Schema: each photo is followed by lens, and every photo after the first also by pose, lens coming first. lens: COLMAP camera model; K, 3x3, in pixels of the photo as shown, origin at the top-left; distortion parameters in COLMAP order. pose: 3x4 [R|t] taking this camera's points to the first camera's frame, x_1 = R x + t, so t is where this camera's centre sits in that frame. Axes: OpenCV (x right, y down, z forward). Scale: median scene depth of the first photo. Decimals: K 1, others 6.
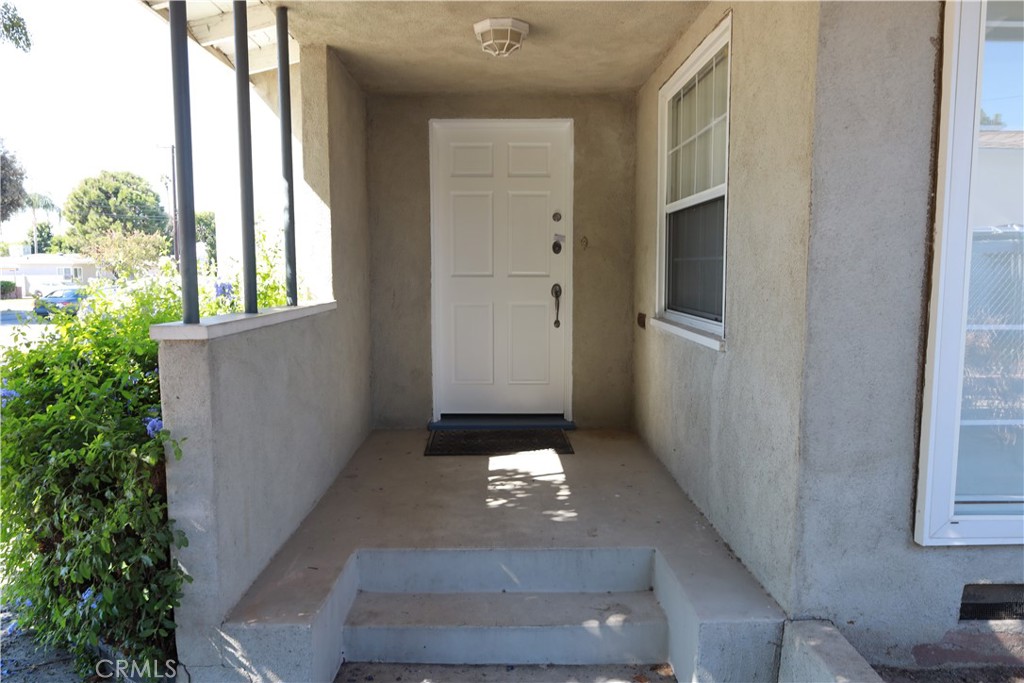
lens RADIAL K [[697.7, 0, 509.4], [0, 697.7, 343.0], [0, 0, 1]] dist [-0.009329, -0.005583]
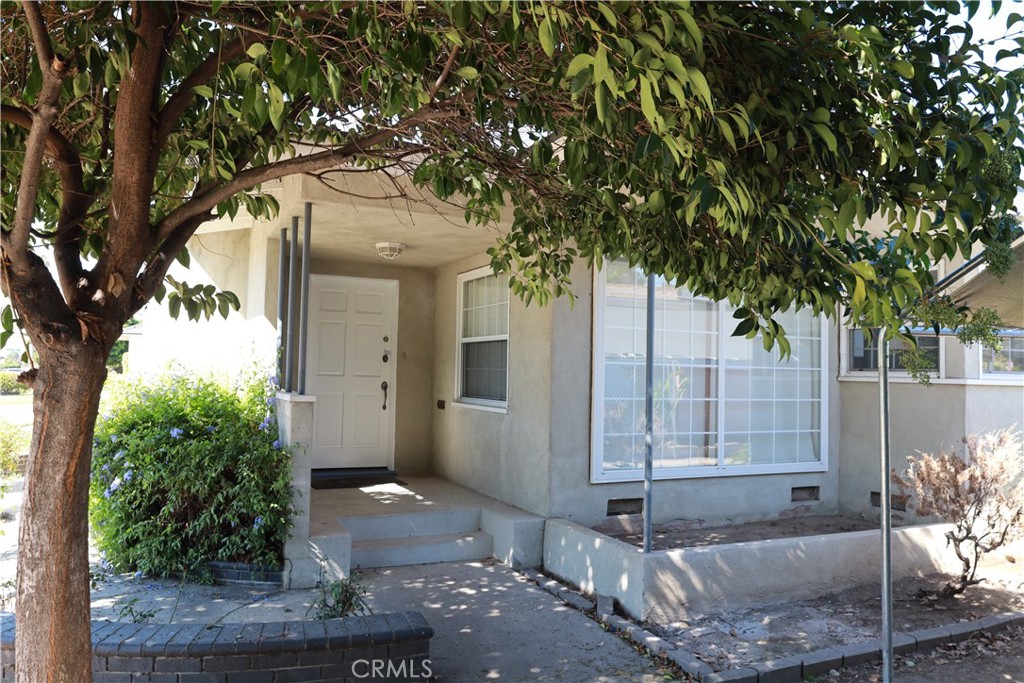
lens RADIAL K [[779.2, 0, 512.3], [0, 779.2, 340.3], [0, 0, 1]] dist [0.004338, 0.000332]
pose [[0.904421, 0.040648, 0.424701, -0.663659], [0.021005, 0.990001, -0.139485, 0.115464], [-0.426125, 0.135074, 0.894524, -1.097738]]
